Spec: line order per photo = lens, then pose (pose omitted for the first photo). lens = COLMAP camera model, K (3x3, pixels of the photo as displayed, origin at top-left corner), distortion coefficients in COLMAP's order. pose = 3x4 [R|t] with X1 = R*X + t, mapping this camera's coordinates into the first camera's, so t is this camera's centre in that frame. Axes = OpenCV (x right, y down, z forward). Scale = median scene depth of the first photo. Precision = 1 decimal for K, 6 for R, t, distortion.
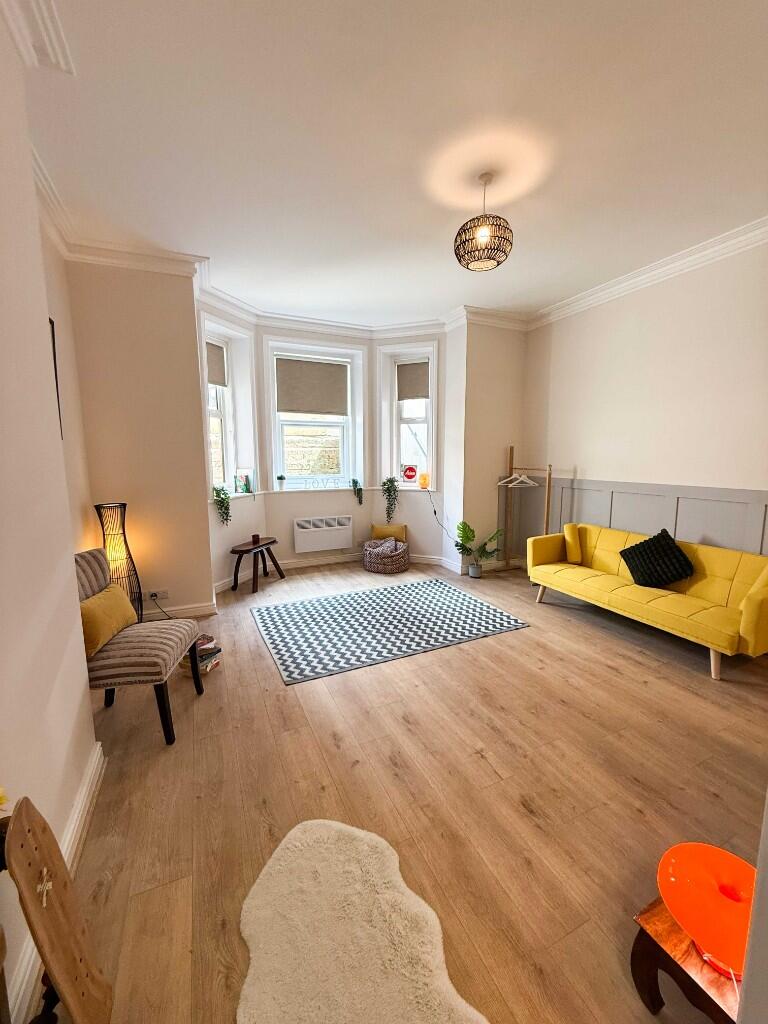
lens RADIAL K [[406.3, 0, 383.0], [0, 406.3, 511.0], [0, 0, 1]] dist [-0.001092, 0.000764]
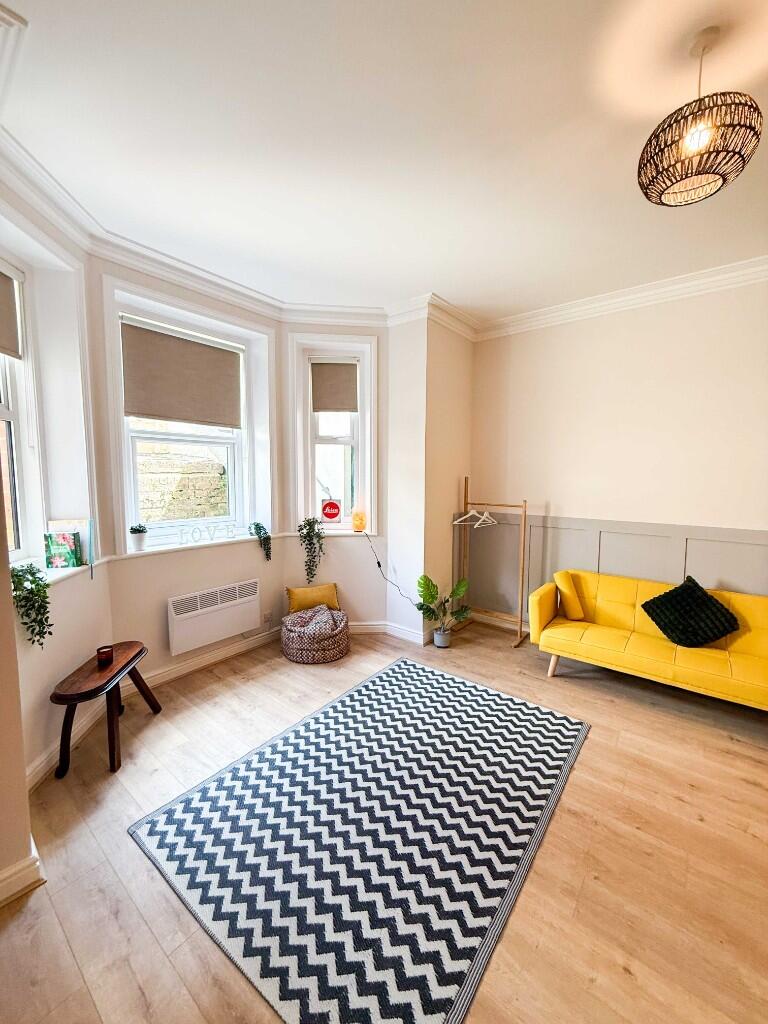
lens RADIAL K [[406.3, 0, 383.3], [0, 406.3, 510.8], [0, 0, 1]] dist [-0.001092, 0.000764]
pose [[0.891704, -0.035194, 0.451250, -0.209347], [0.054486, 0.998069, -0.029828, -0.075514], [-0.449328, 0.051185, 0.891899, 0.344723]]
